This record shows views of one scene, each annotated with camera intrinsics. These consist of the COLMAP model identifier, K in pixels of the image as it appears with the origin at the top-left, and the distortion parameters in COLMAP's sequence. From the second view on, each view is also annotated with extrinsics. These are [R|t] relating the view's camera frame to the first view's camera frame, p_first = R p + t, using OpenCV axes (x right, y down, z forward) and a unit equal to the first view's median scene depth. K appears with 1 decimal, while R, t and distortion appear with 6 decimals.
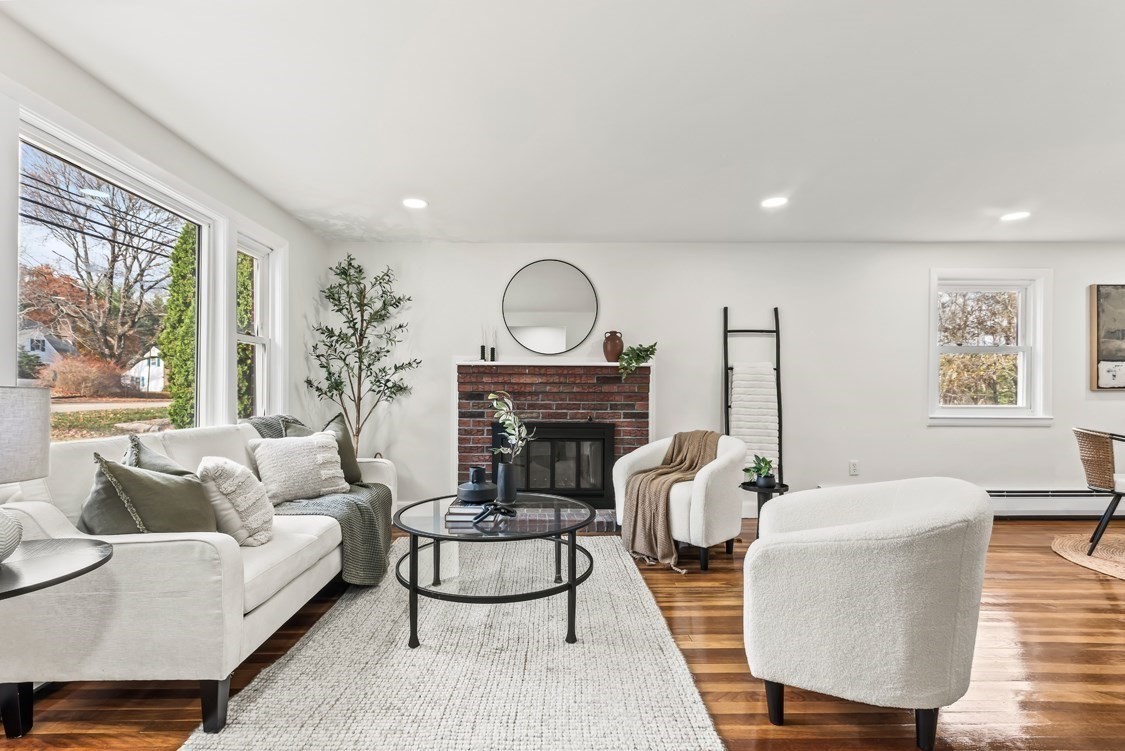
lens RADIAL K [[505.5, 0, 568.5], [0, 505.5, 386.2], [0, 0, 1]] dist [0.010550, -0.005728]
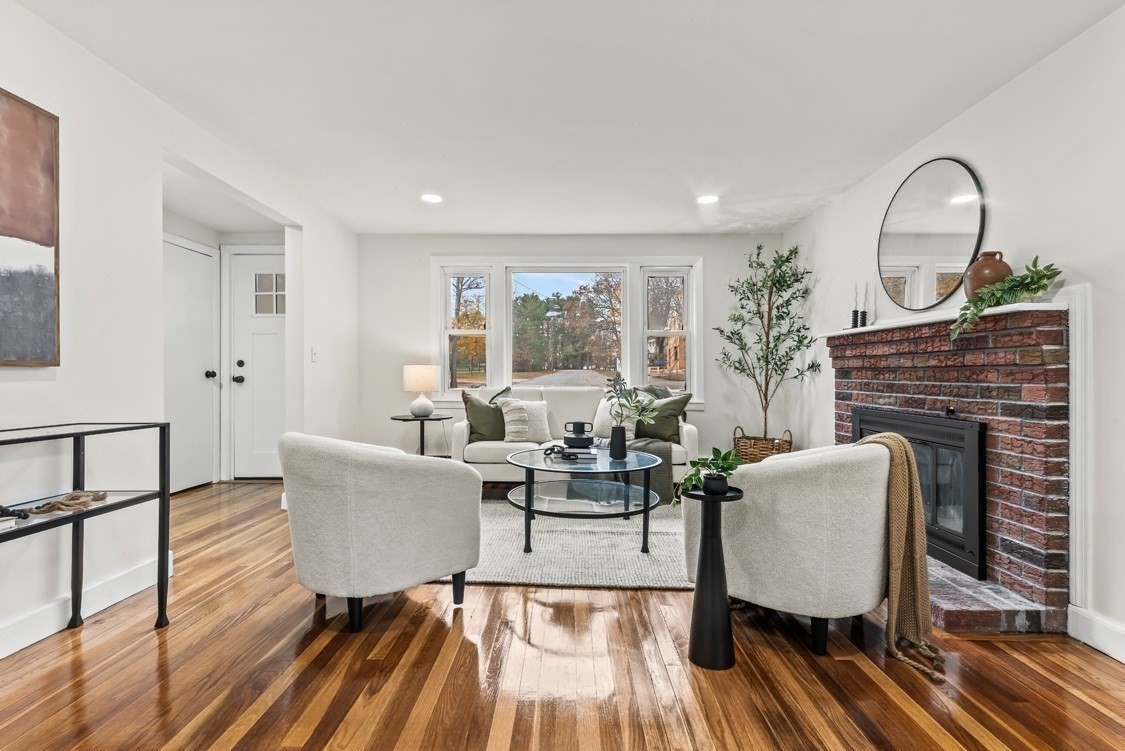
lens RADIAL K [[505.5, 0, 558.6], [0, 505.5, 374.7], [0, 0, 1]] dist [0.010550, -0.005728]
pose [[-0.026351, -0.003310, -0.999647, 0.644590], [0.002115, 0.999992, -0.003367, 0.022880], [0.999651, -0.002203, -0.026344, 0.558570]]
